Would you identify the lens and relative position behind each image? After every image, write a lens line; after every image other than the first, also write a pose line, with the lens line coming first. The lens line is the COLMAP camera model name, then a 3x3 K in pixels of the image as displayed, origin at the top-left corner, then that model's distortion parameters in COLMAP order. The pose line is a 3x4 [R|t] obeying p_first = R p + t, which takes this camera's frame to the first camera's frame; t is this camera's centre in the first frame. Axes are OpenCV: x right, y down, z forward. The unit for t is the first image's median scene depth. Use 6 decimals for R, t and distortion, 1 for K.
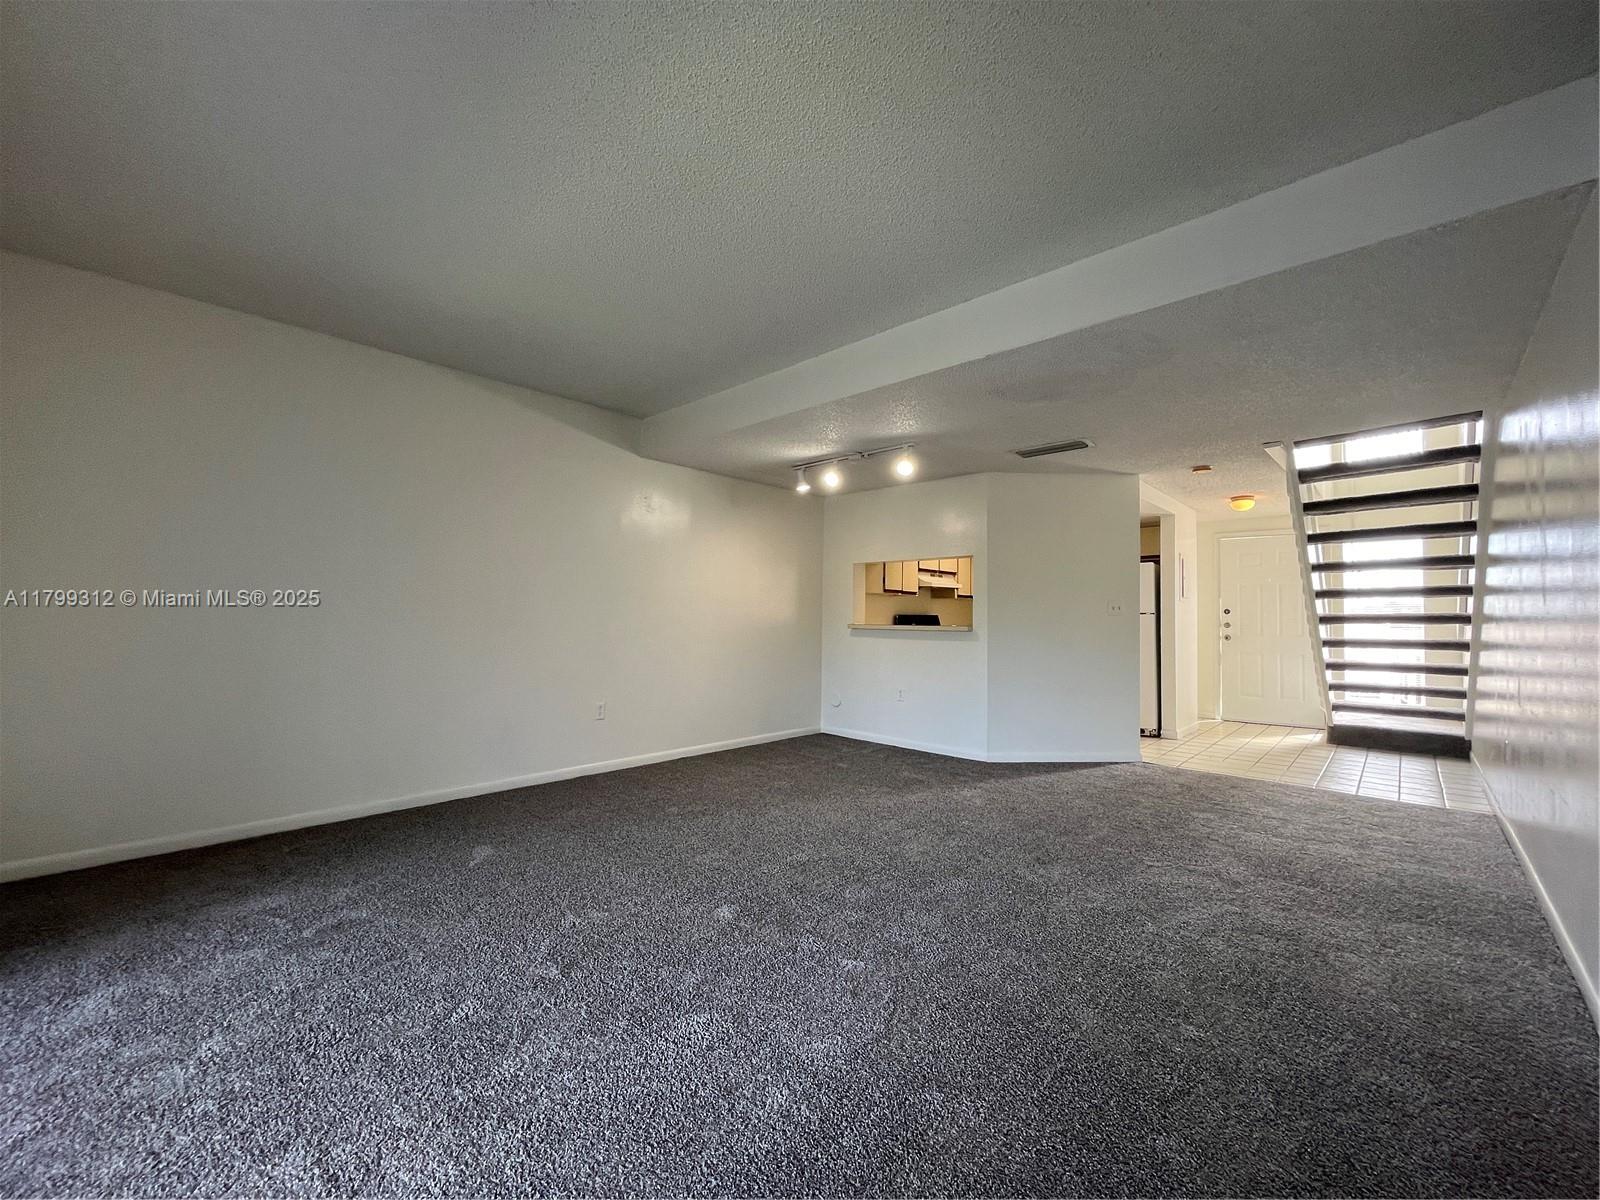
lens RADIAL K [[643.3, 0, 799.5], [0, 643.3, 604.4], [0, 0, 1]] dist [-0.000910, -0.000775]
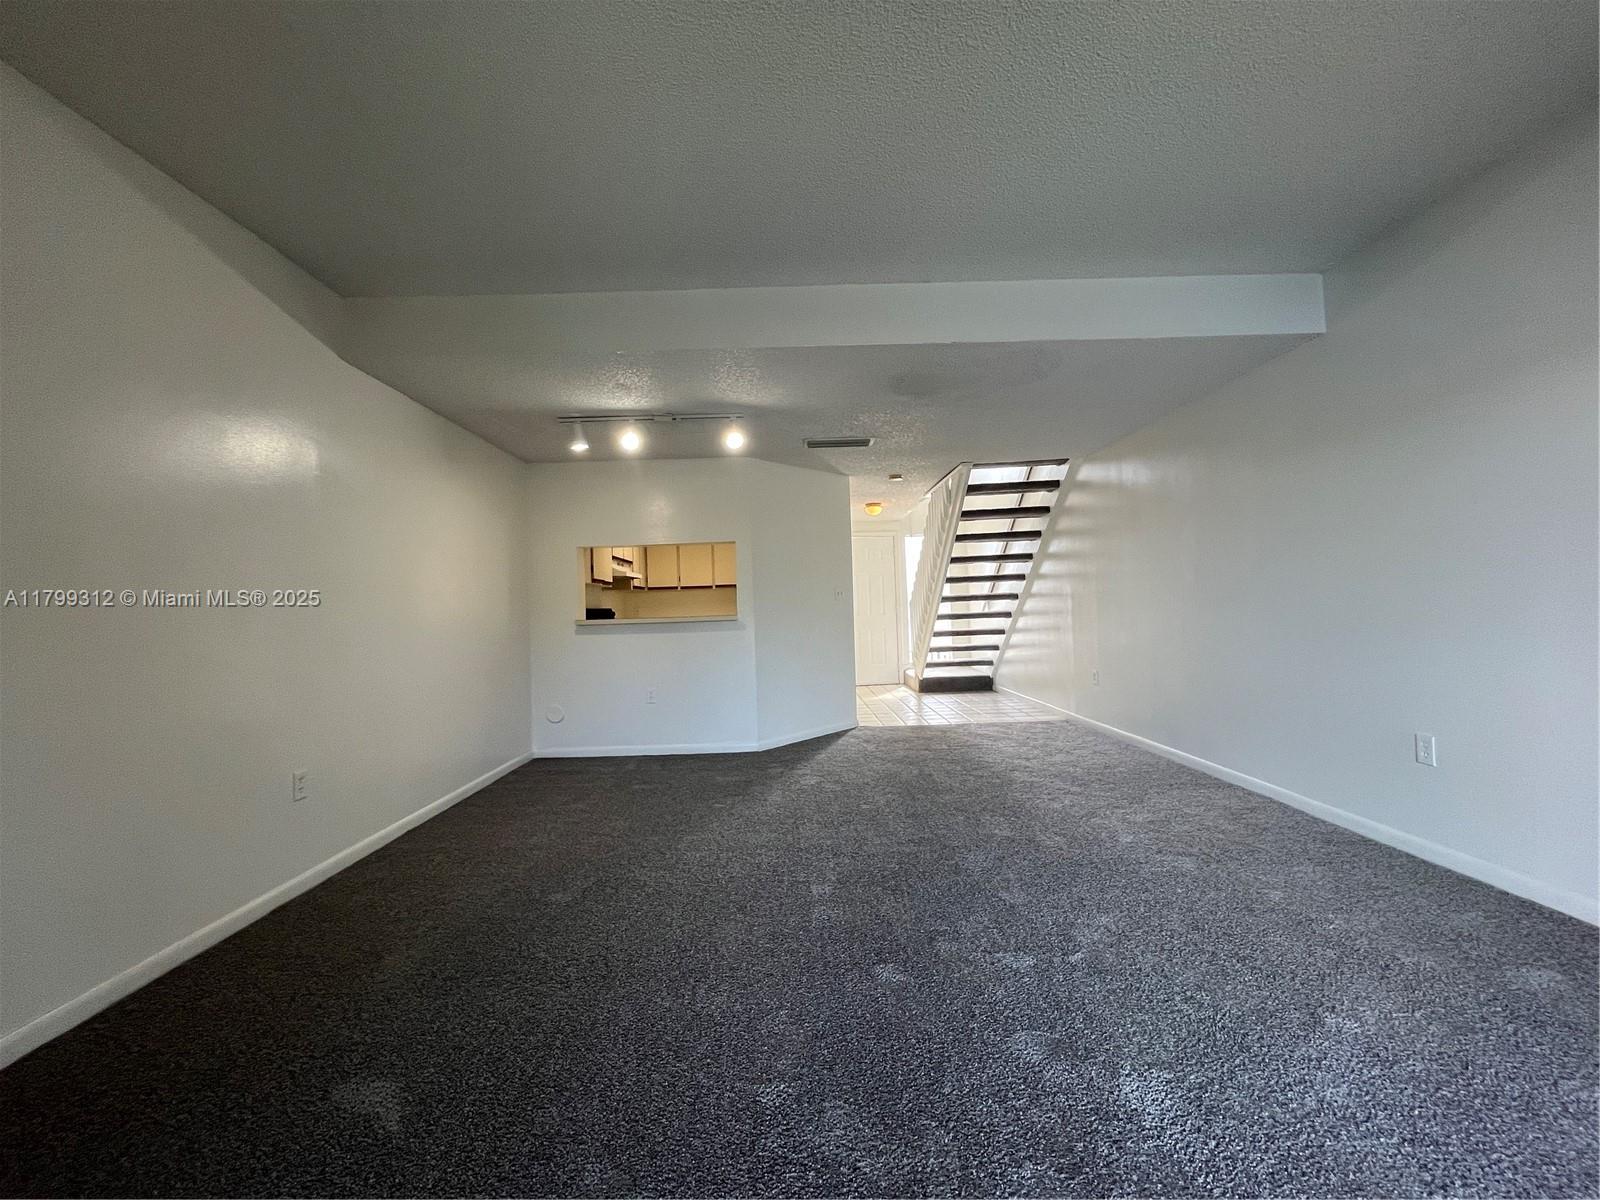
lens RADIAL K [[643.3, 0, 798.6], [0, 643.3, 601.7], [0, 0, 1]] dist [-0.000910, -0.000775]
pose [[0.719865, -0.025488, 0.693646, -0.359079], [0.025041, 0.999629, 0.010745, 0.006930], [-0.693662, 0.009635, 0.720236, 0.254894]]
